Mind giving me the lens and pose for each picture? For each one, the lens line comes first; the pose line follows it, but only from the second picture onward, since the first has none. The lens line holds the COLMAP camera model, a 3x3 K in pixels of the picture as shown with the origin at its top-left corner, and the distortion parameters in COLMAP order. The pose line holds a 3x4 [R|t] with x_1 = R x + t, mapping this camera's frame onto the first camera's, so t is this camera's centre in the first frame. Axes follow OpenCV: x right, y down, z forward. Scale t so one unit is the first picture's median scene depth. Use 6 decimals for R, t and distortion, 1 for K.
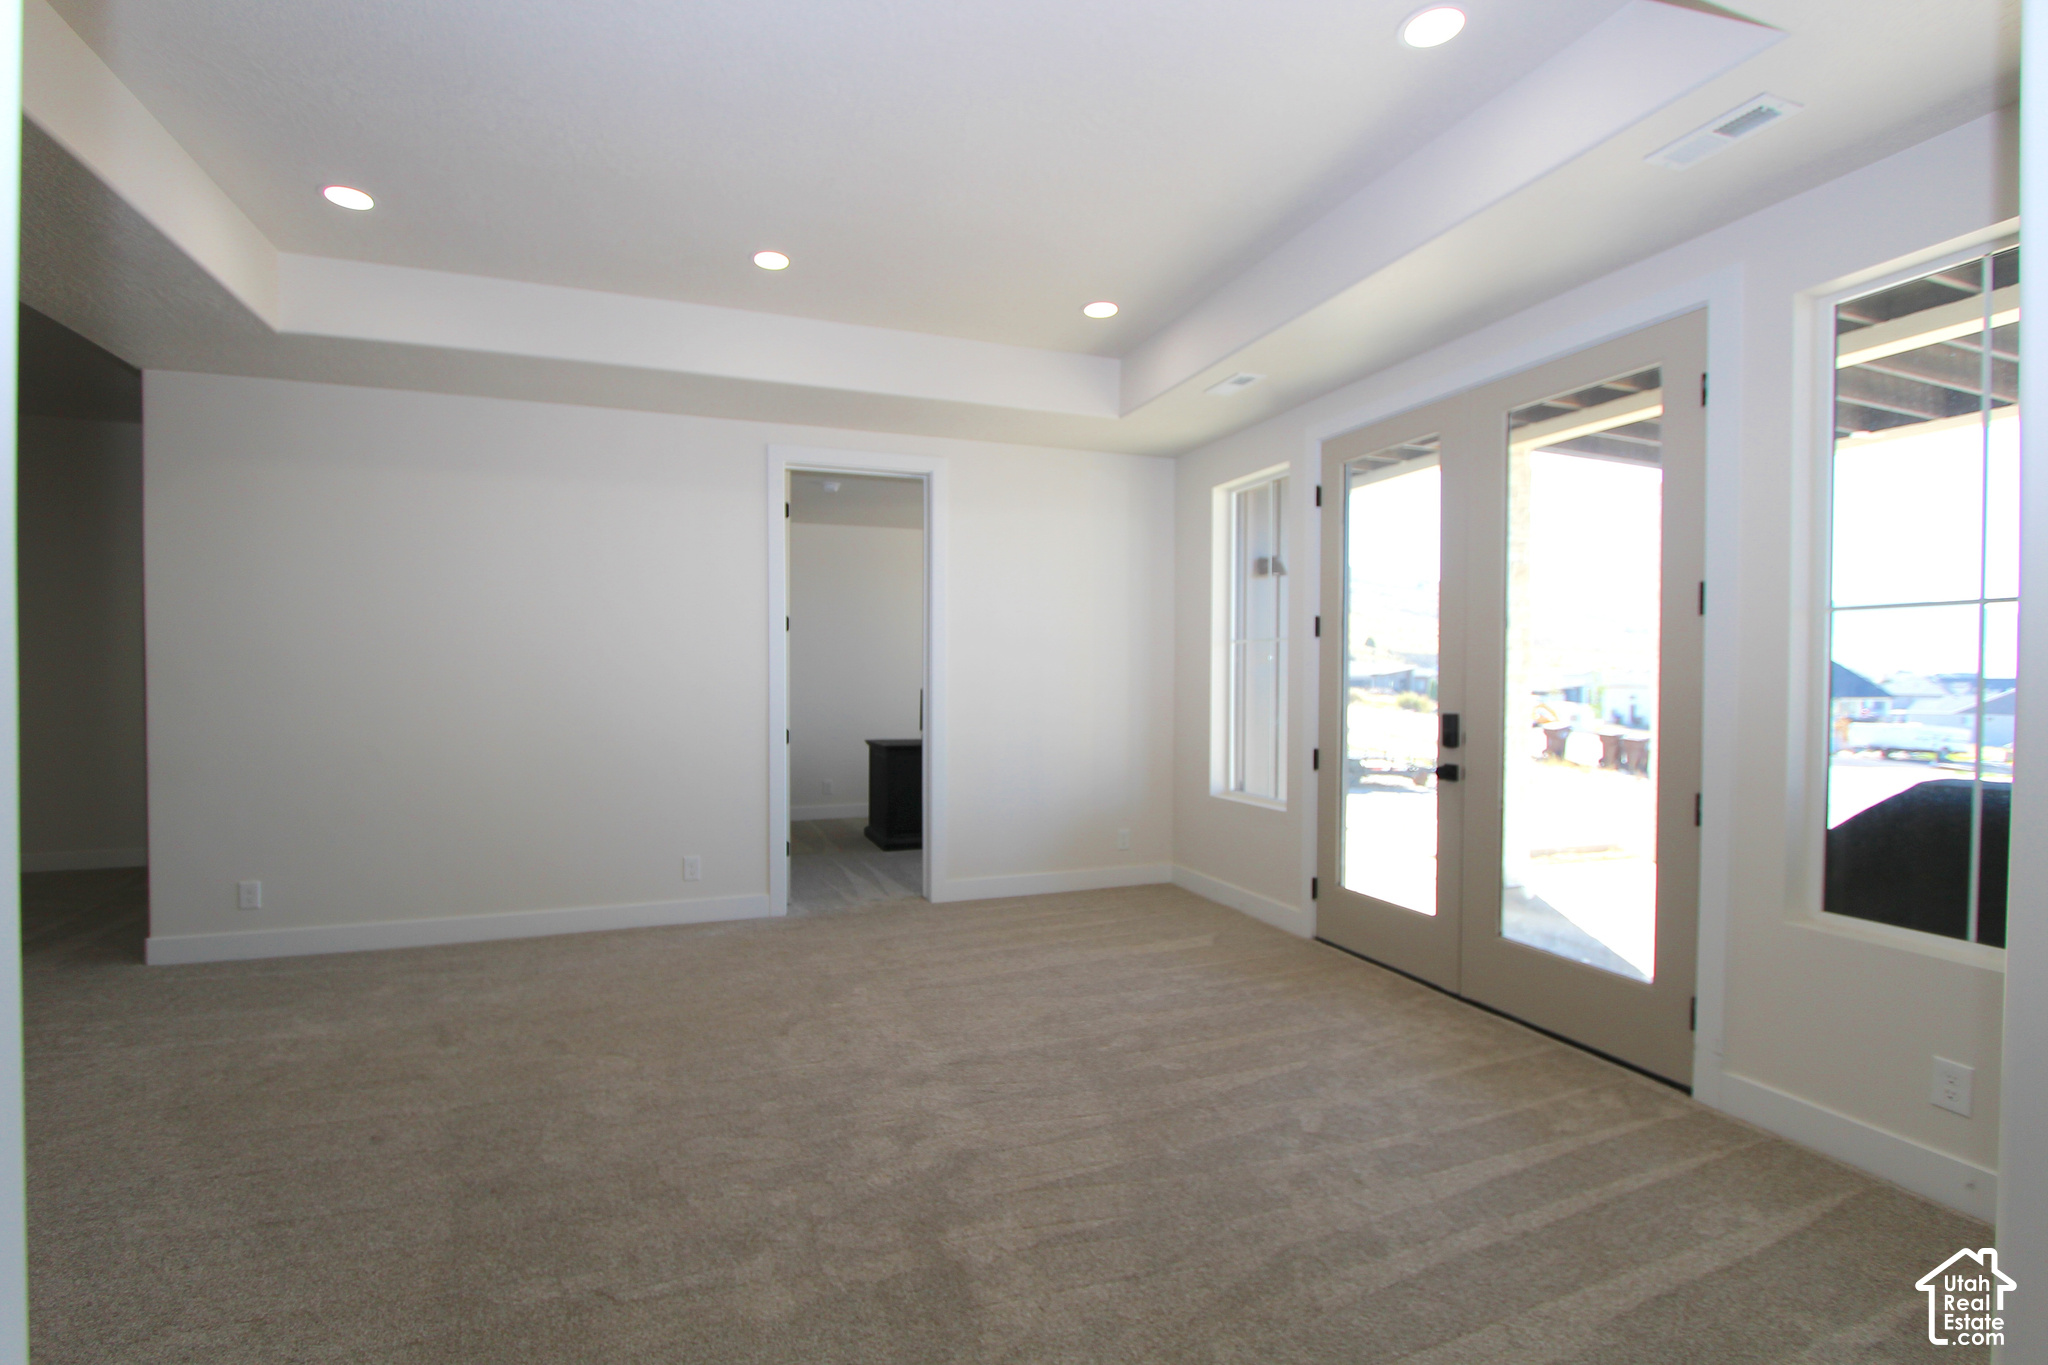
lens RADIAL K [[943.1, 0, 1014.6], [0, 943.1, 682.0], [0, 0, 1]] dist [-0.005181, 0.000149]
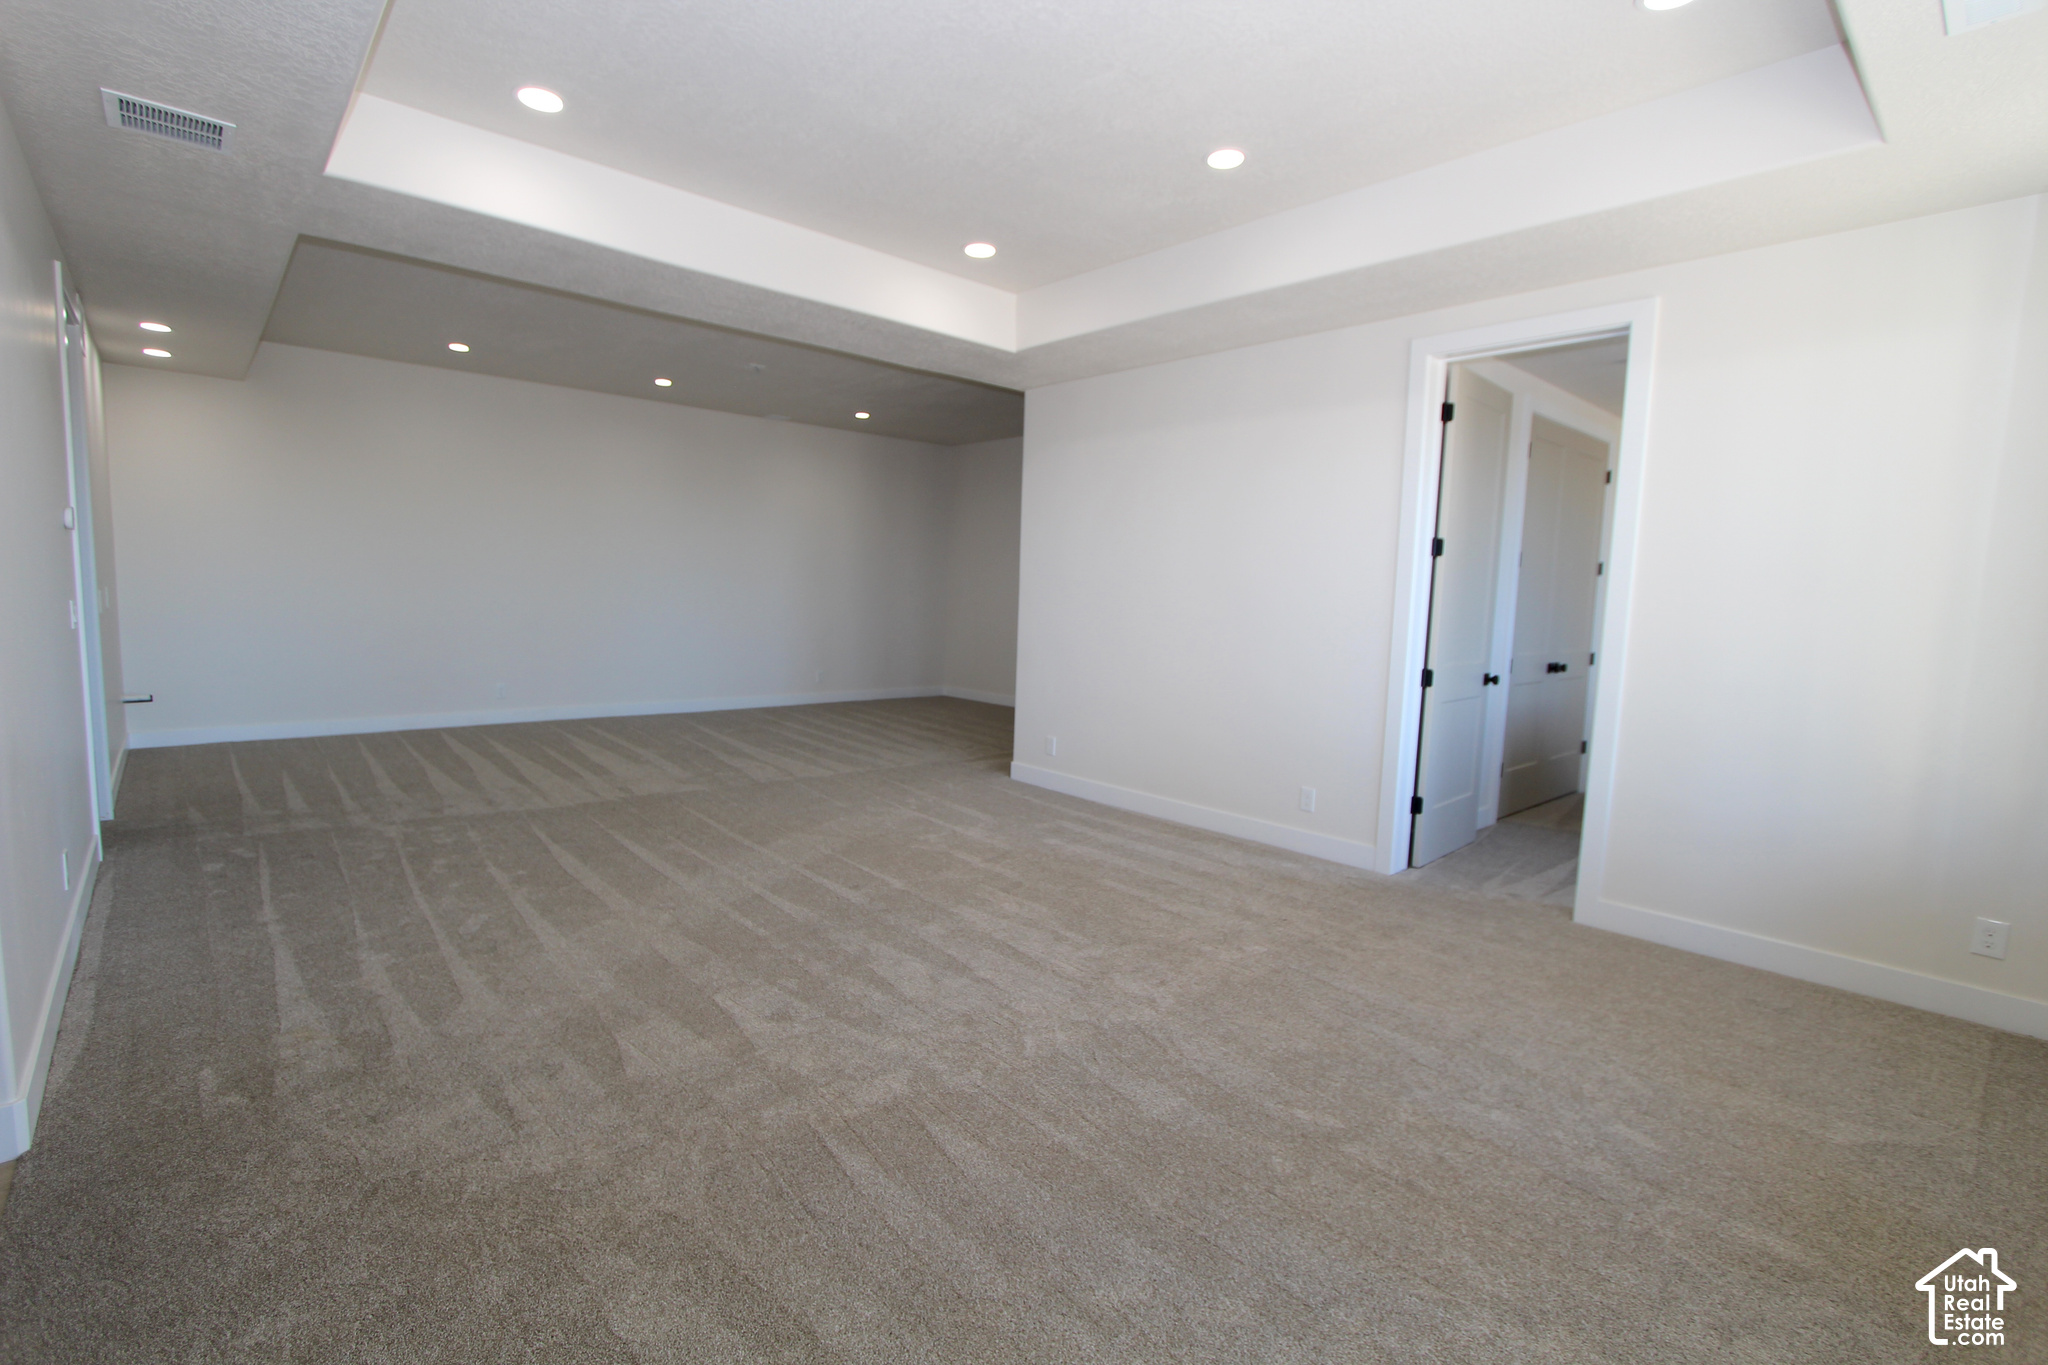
lens RADIAL K [[943.1, 0, 1013.6], [0, 943.1, 689.4], [0, 0, 1]] dist [-0.005181, 0.000149]
pose [[0.363272, 0.105719, -0.925666, 0.516684], [-0.032838, 0.994377, 0.100679, -0.007120], [0.931104, -0.006177, 0.364701, 0.407419]]
